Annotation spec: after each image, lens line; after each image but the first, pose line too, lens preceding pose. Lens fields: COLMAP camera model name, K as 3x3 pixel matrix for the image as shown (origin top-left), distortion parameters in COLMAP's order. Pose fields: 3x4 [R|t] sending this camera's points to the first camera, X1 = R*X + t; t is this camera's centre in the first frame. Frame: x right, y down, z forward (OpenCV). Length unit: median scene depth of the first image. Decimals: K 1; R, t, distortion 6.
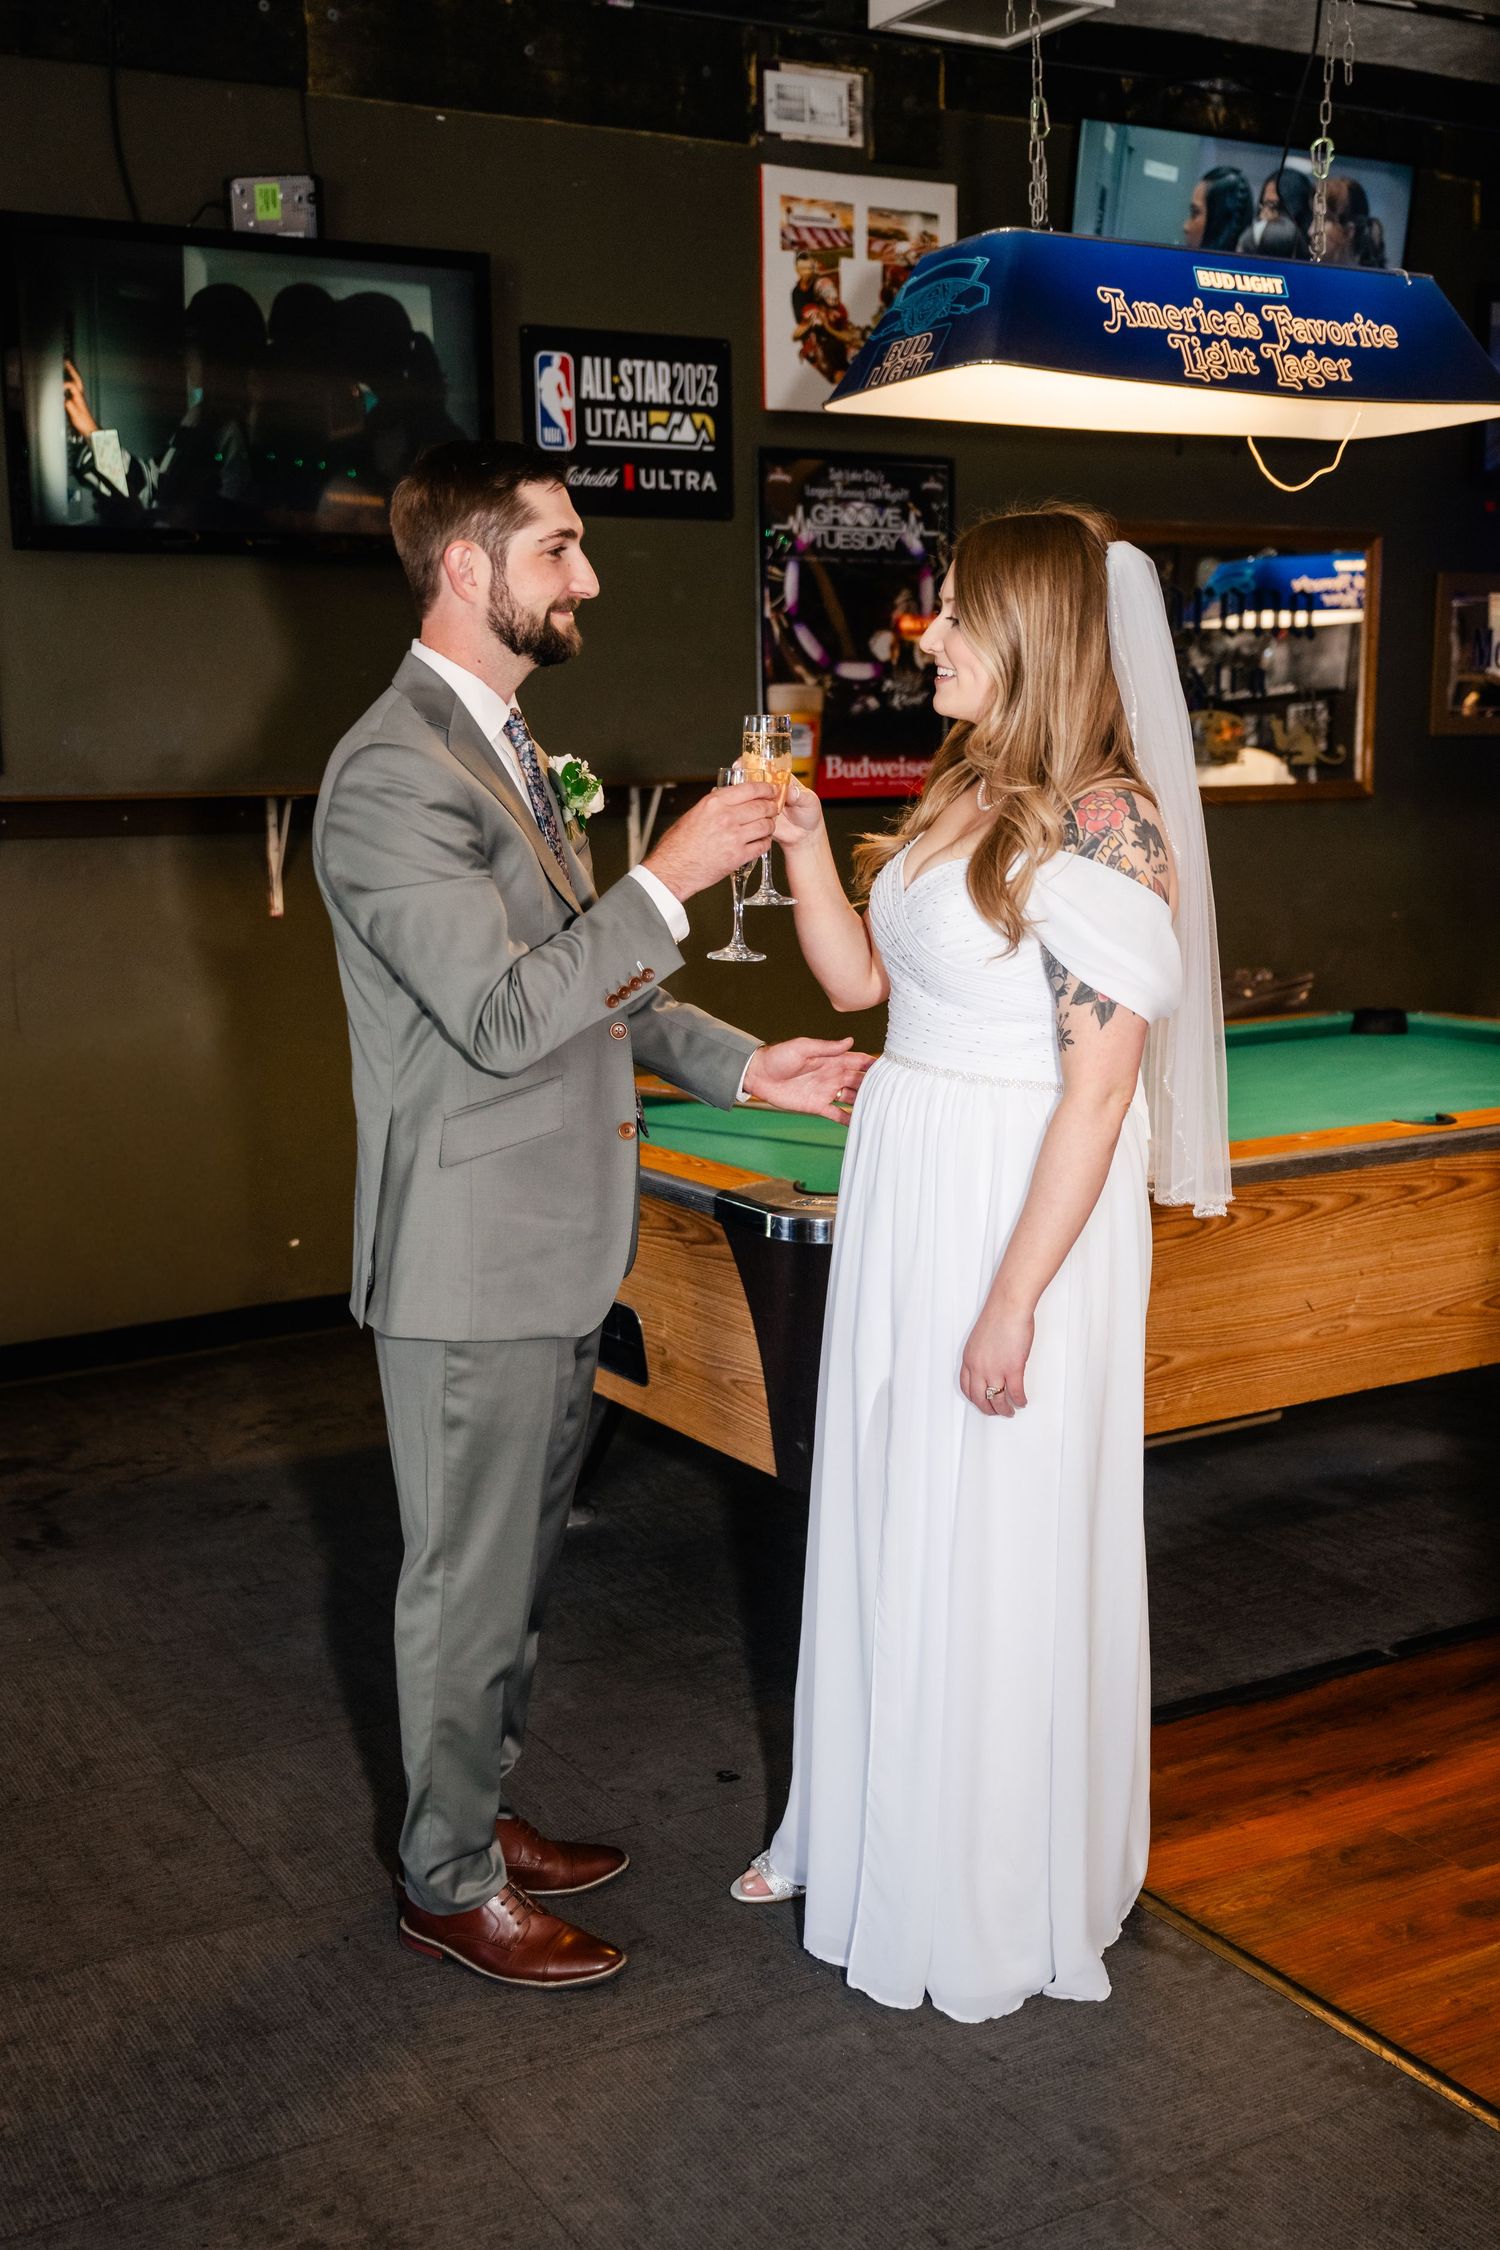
lens RADIAL K [[2321.7, 0, 662.9], [0, 2321.7, 1185.8], [0, 0, 1]] dist [0.002059, 0.005849]
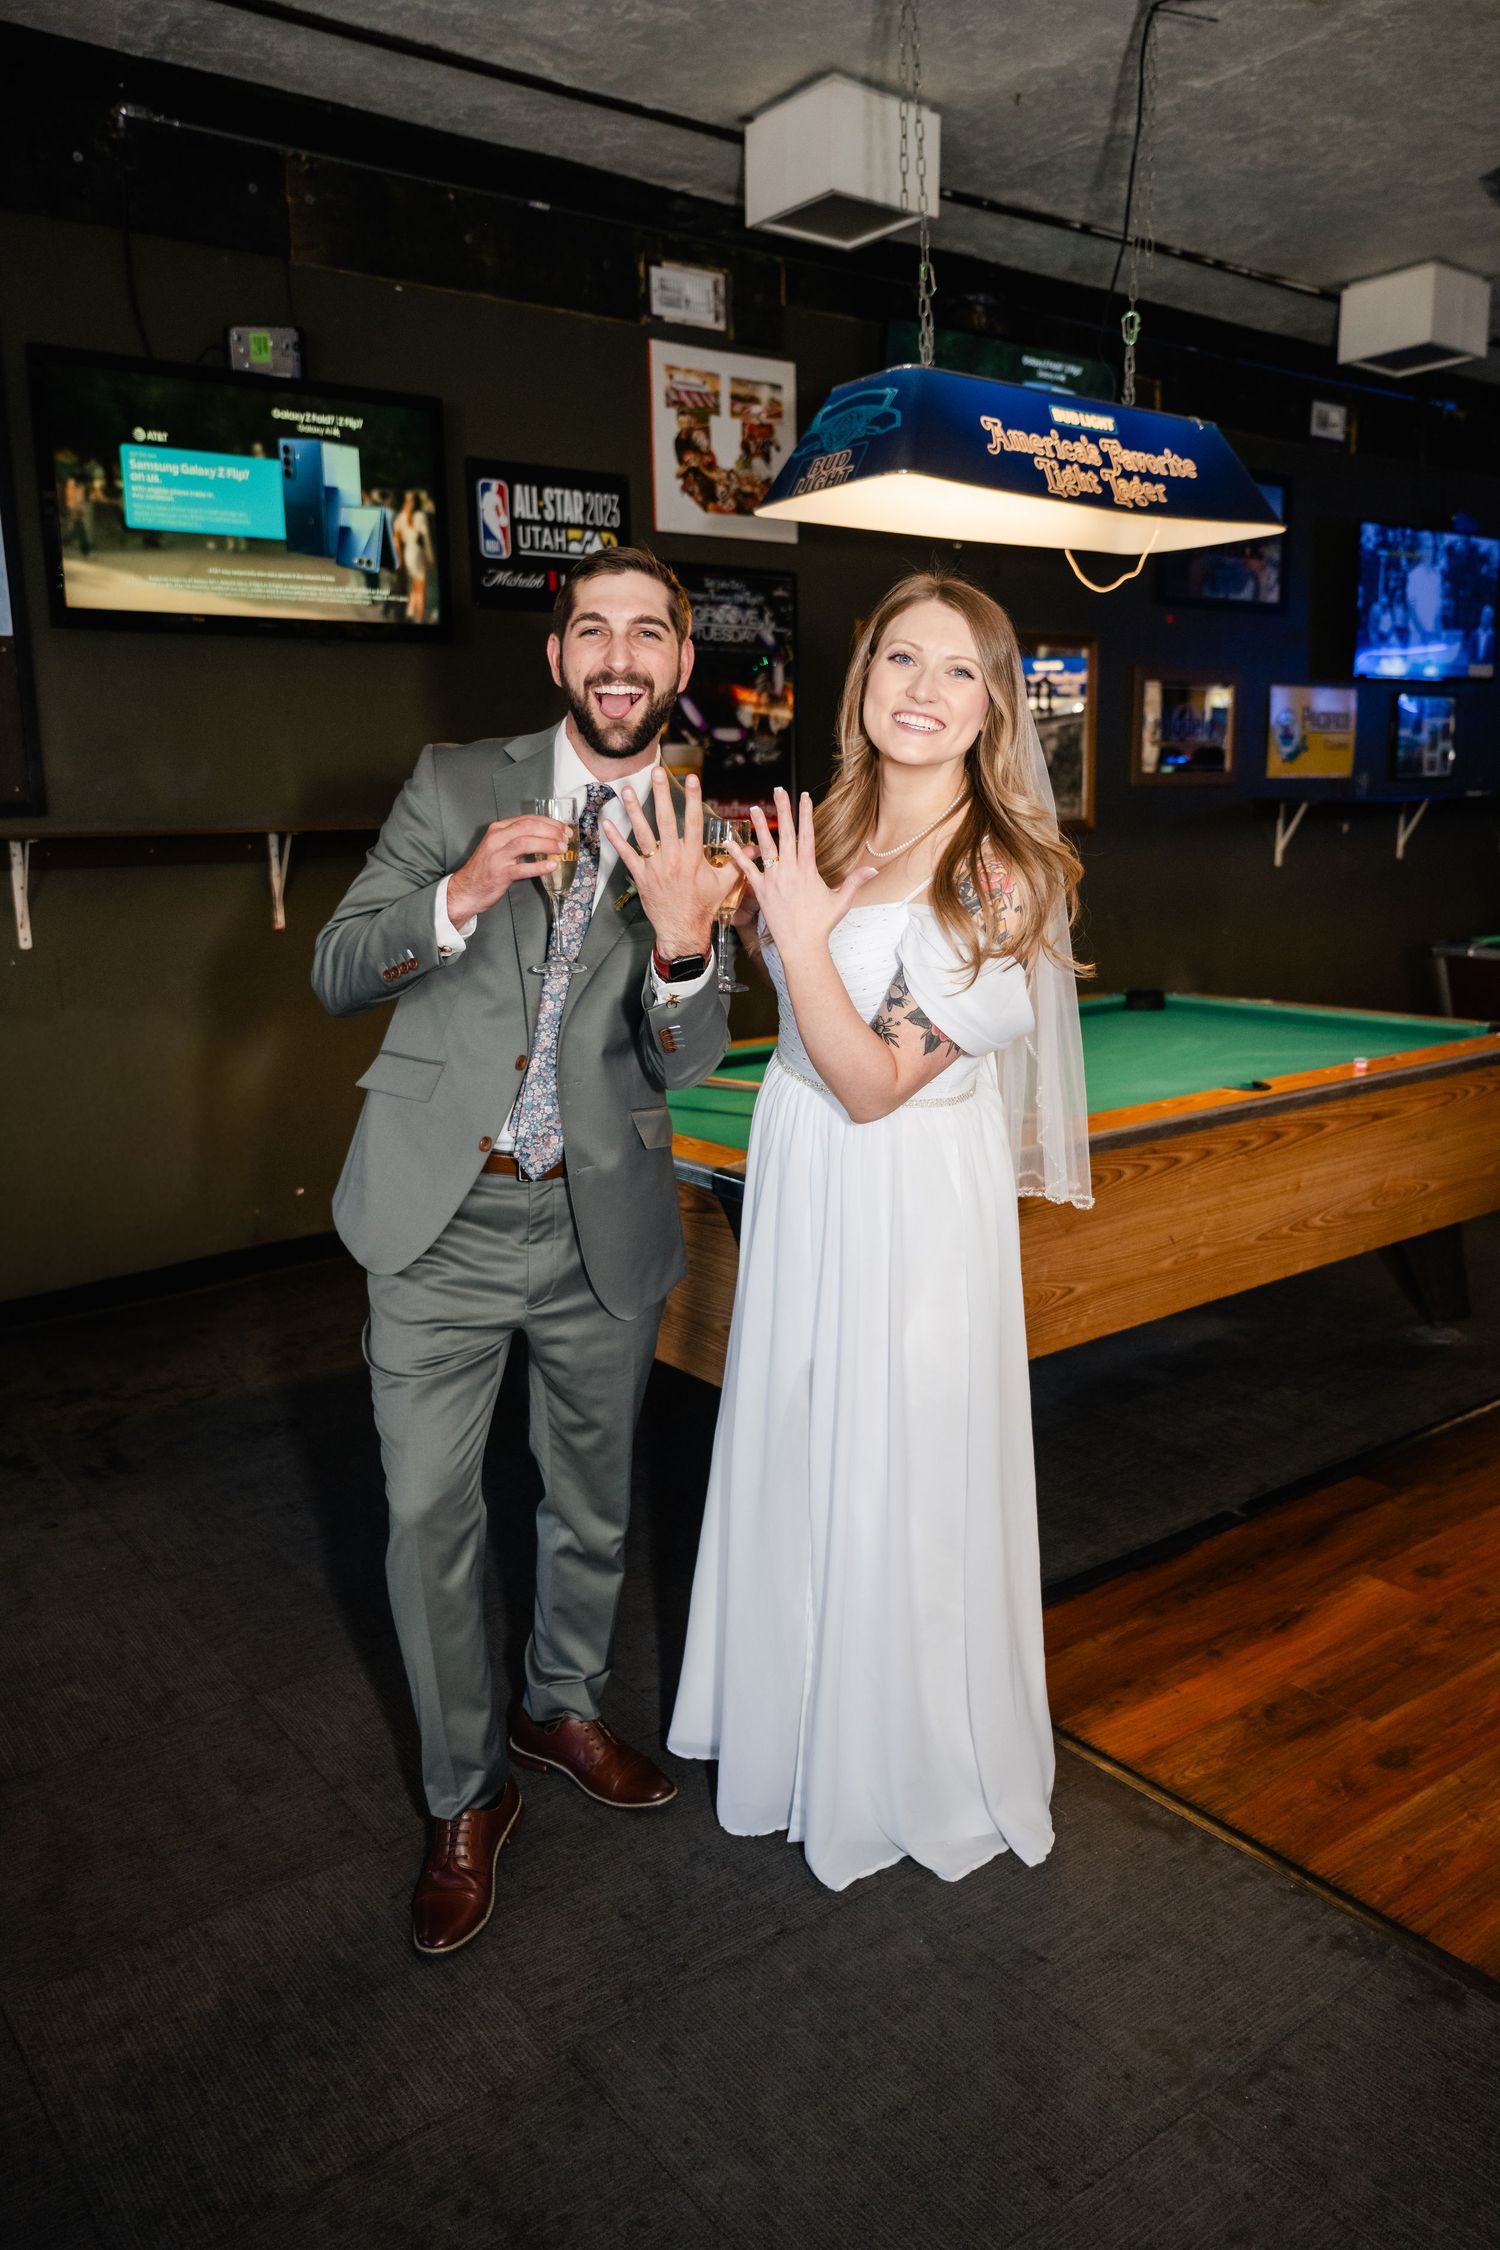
lens RADIAL K [[1627.7, 0, 745.4], [0, 1627.7, 1108.8], [0, 0, 1]] dist [-0.004786, 0.004791]
pose [[0.990161, -0.026259, 0.137446, -0.040448], [0.025852, 0.999655, 0.004744, -0.017391], [-0.137523, -0.001144, 0.990498, 0.102429]]
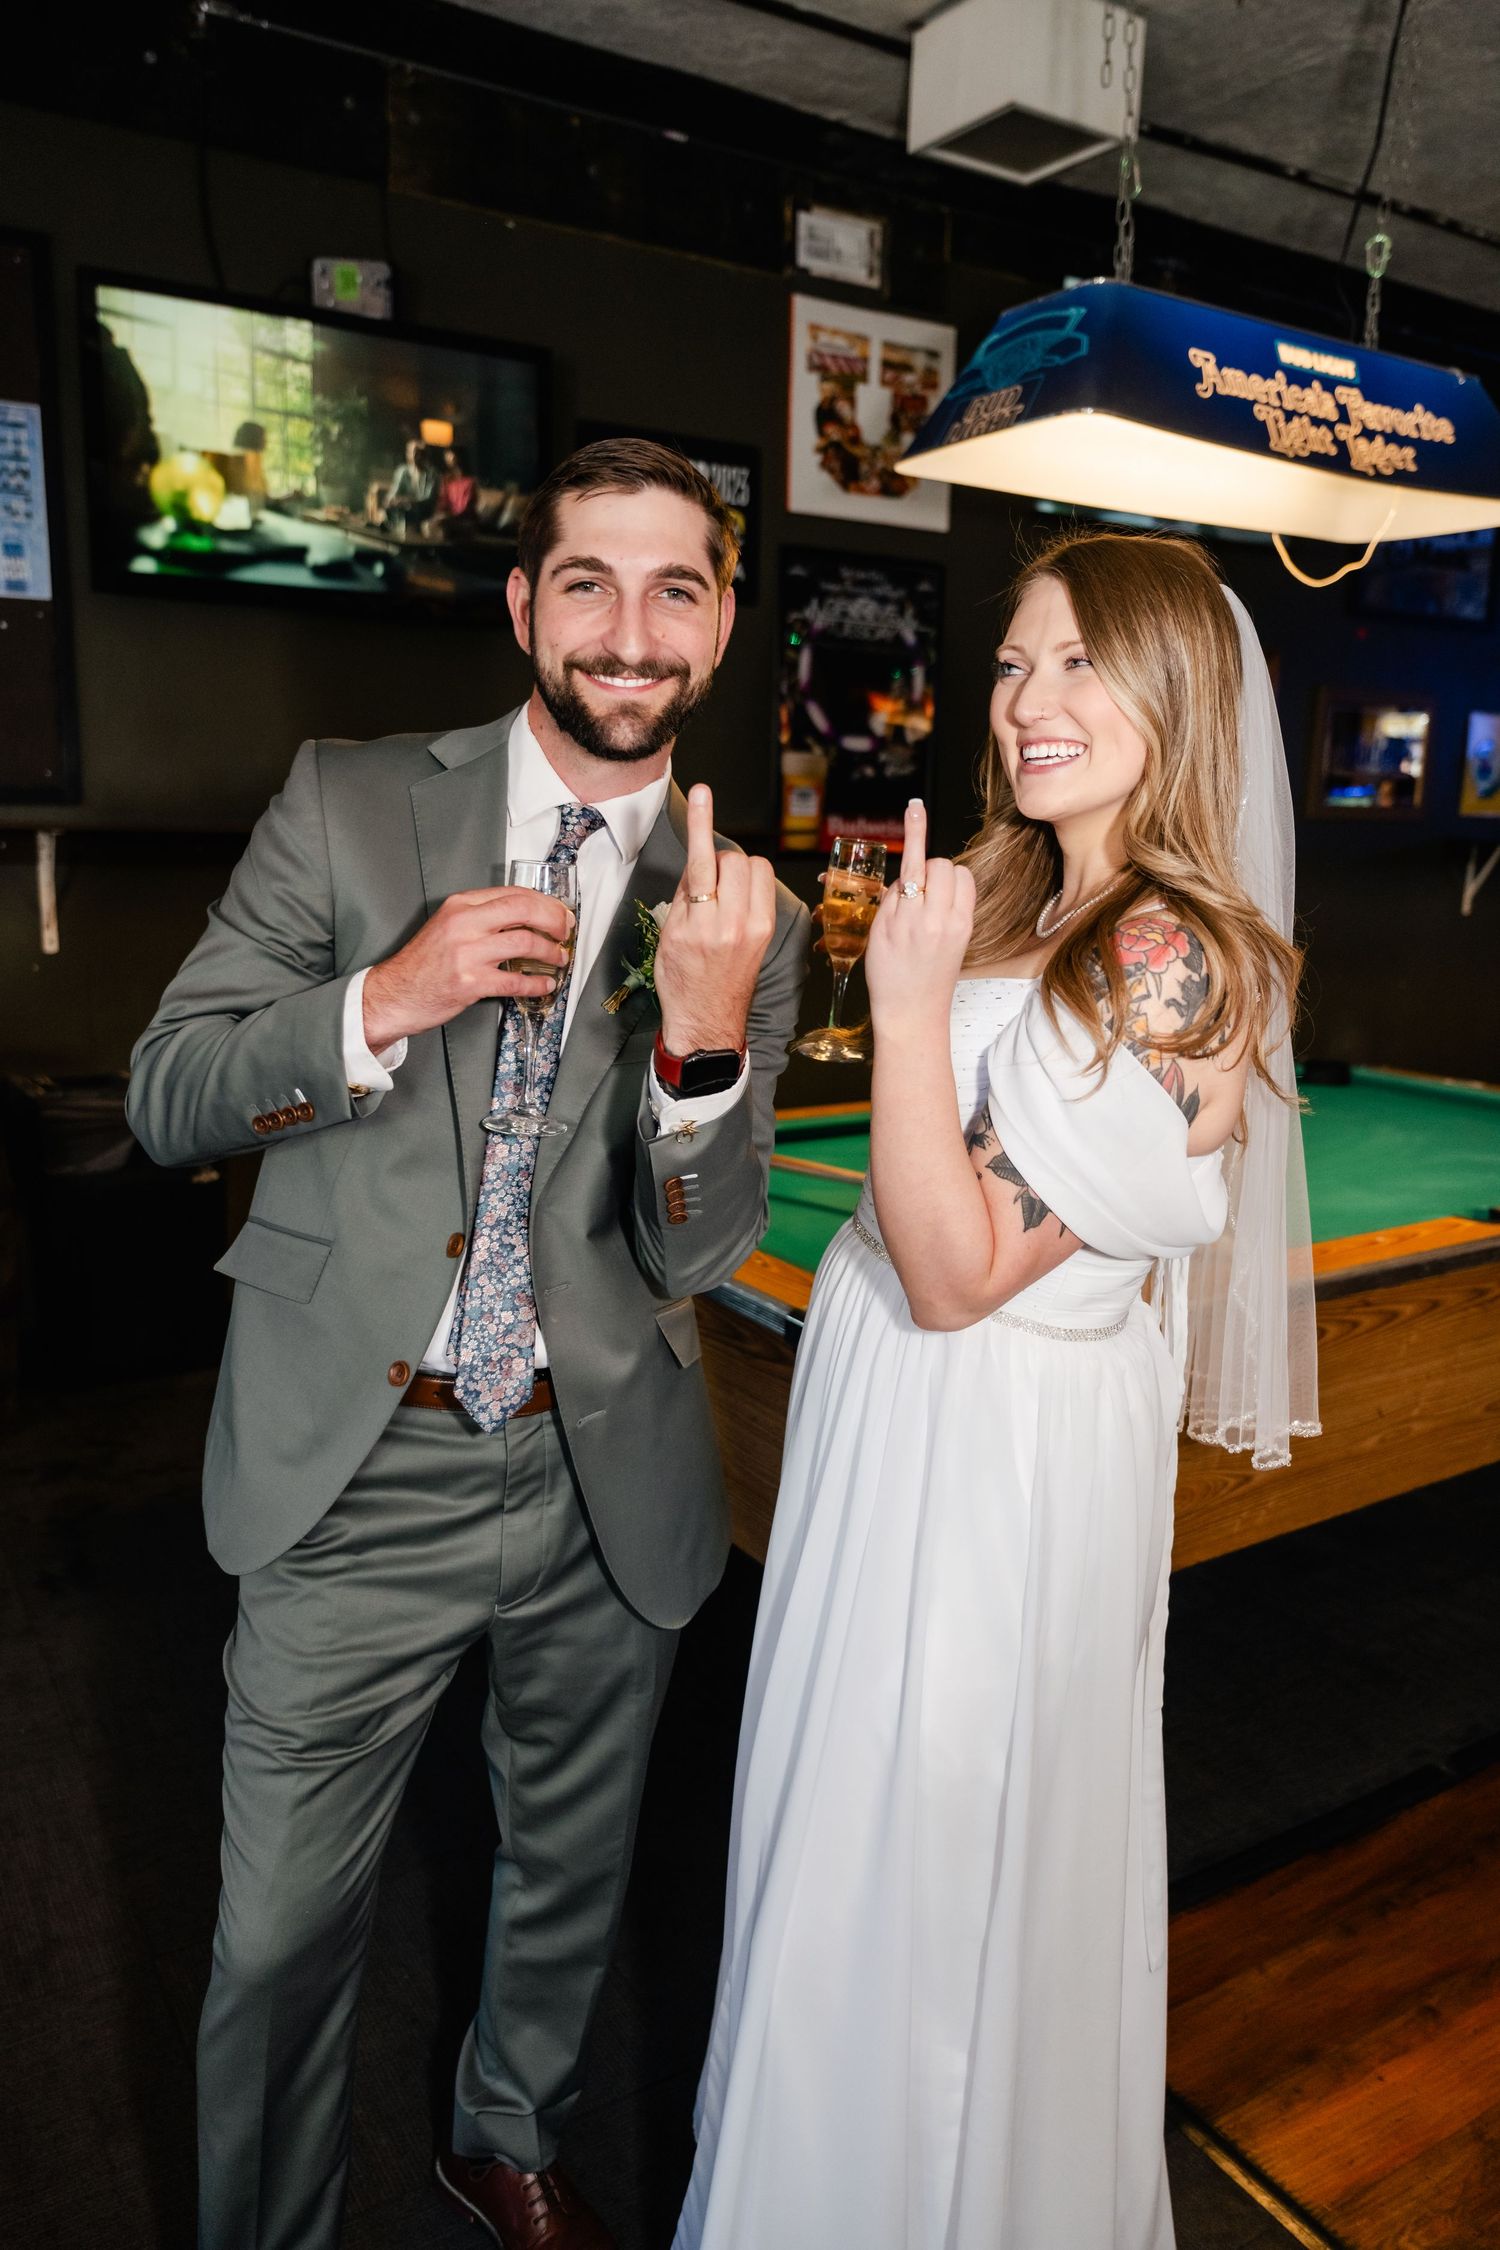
lens RADIAL K [[1610.0, 0, 745.3], [0, 1610.0, 1116.7], [0, 0, 1]] dist [-0.001908, -0.001251]
pose [[0.997567, 0.029401, 0.063216, -0.019112], [-0.029869, 0.999533, 0.006458, -0.041618], [-0.062997, -0.008331, 0.997979, 0.213462]]
